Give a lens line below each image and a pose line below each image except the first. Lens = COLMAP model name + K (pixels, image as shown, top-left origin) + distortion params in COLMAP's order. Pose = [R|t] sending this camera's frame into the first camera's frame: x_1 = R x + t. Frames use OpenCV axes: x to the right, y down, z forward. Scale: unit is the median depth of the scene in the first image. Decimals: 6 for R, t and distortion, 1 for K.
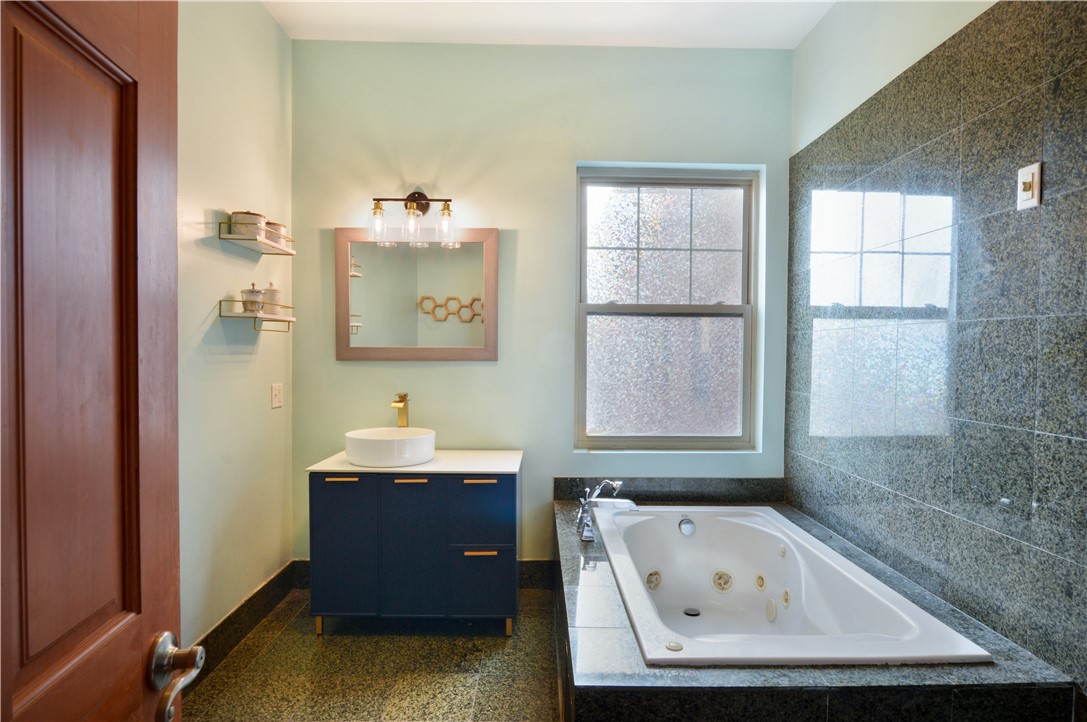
lens RADIAL K [[592.0, 0, 546.1], [0, 592.0, 357.9], [0, 0, 1]] dist [-0.000823, -0.000140]
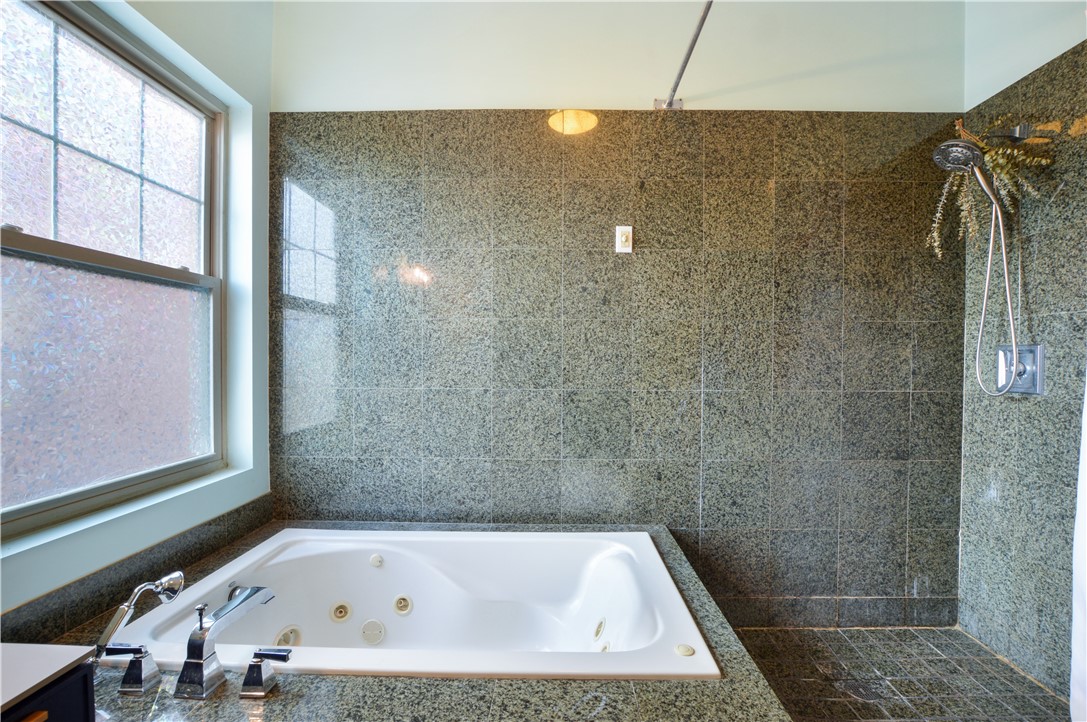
lens RADIAL K [[485.7, 0, 552.0], [0, 485.7, 366.6], [0, 0, 1]] dist [-0.032849, 0.006250]
pose [[0.039343, -0.017366, 0.999075, -0.481549], [0.007267, 0.999827, 0.017093, 0.031761], [-0.999199, 0.006587, 0.039463, 1.071002]]
